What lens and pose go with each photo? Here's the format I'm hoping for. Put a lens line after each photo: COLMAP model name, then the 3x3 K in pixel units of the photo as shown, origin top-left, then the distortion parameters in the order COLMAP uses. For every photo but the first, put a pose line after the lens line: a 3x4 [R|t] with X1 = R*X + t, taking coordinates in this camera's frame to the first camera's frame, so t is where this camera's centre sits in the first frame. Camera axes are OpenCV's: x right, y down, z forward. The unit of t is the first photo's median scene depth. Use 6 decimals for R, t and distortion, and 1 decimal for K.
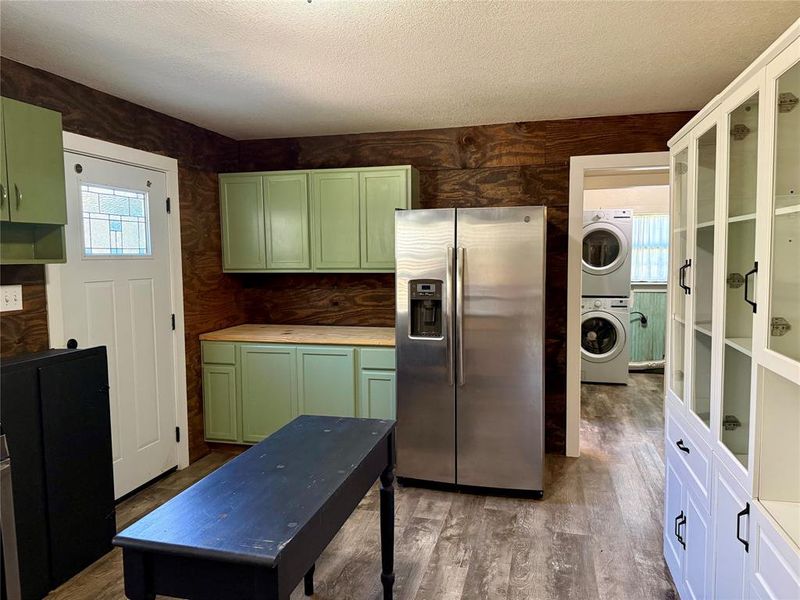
lens RADIAL K [[567.7, 0, 400.7], [0, 567.7, 298.2], [0, 0, 1]] dist [0.038852, -0.040235]
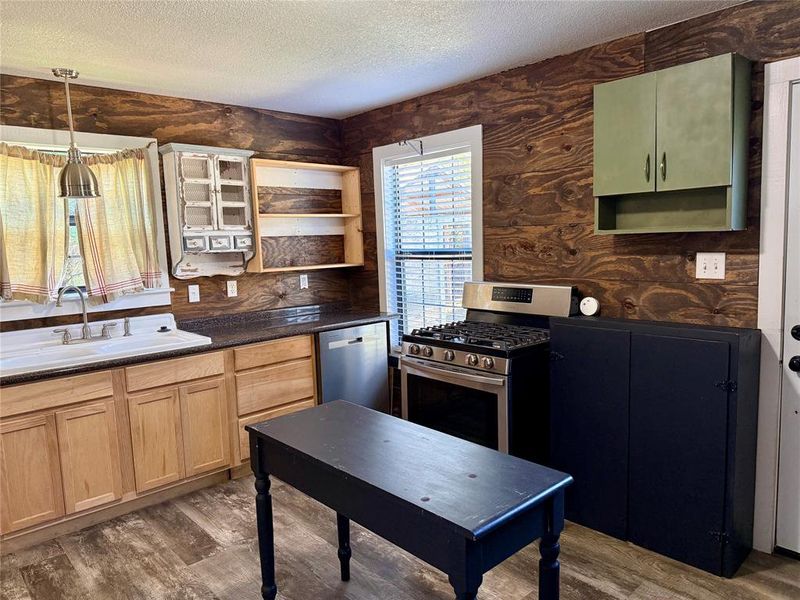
lens RADIAL K [[567.7, 0, 397.0], [0, 567.7, 299.5], [0, 0, 1]] dist [0.038852, -0.040235]
pose [[-0.558903, 0.123707, -0.819954, 0.345960], [-0.014619, 0.987186, 0.158902, -0.096876], [0.829104, 0.100798, -0.549933, 1.270500]]
